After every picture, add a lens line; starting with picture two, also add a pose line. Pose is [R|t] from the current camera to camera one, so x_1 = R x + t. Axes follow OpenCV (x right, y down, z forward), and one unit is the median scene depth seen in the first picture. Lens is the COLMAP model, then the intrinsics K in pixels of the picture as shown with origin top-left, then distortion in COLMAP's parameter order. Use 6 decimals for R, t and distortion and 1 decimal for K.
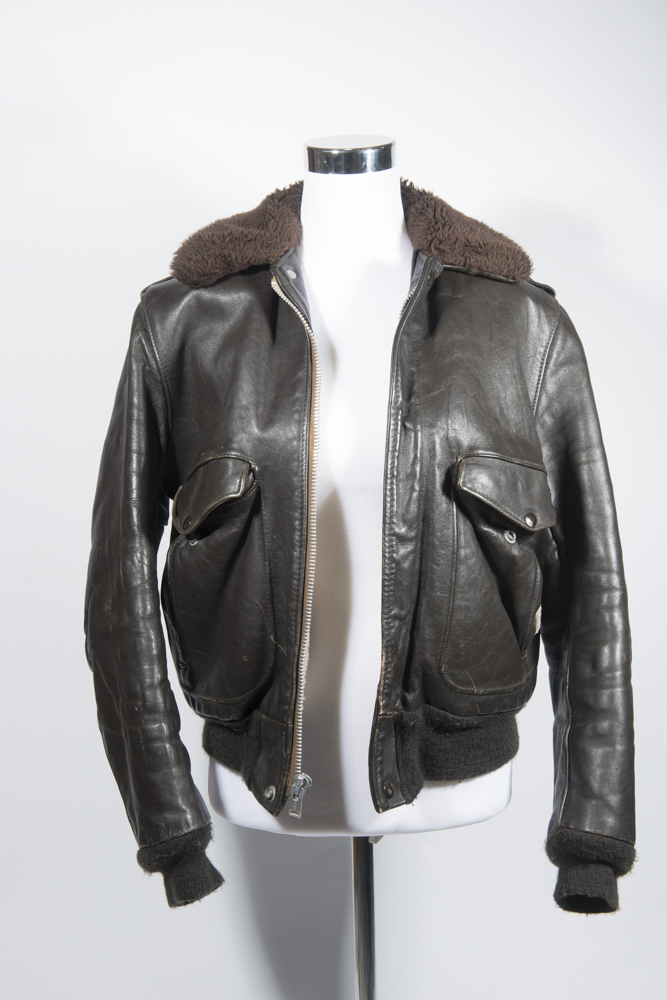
lens RADIAL K [[1414.7, 0, 333.4], [0, 1414.7, 516.8], [0, 0, 1]] dist [0.159291, -0.001546]
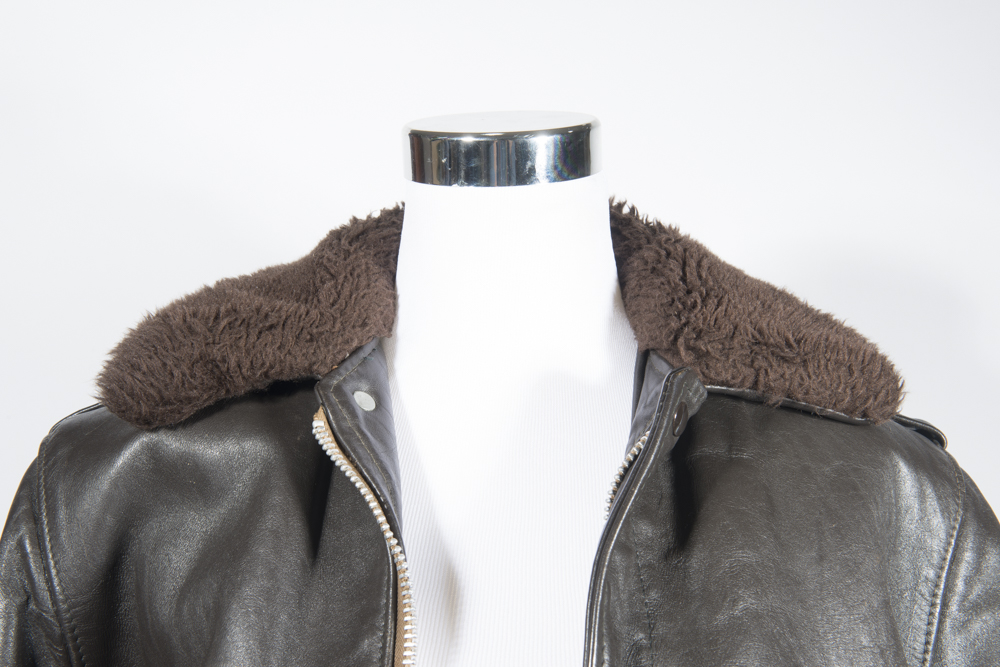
lens RADIAL K [[1513.1, 0, 500.0], [0, 1513.1, 333.5], [0, 0, 1]] dist [0.170408, 0.004983]
pose [[0.999510, 0.010991, -0.029307, 0.026533], [-0.015378, 0.987960, -0.153940, -0.118113], [0.027262, 0.154316, 0.987645, 0.524505]]
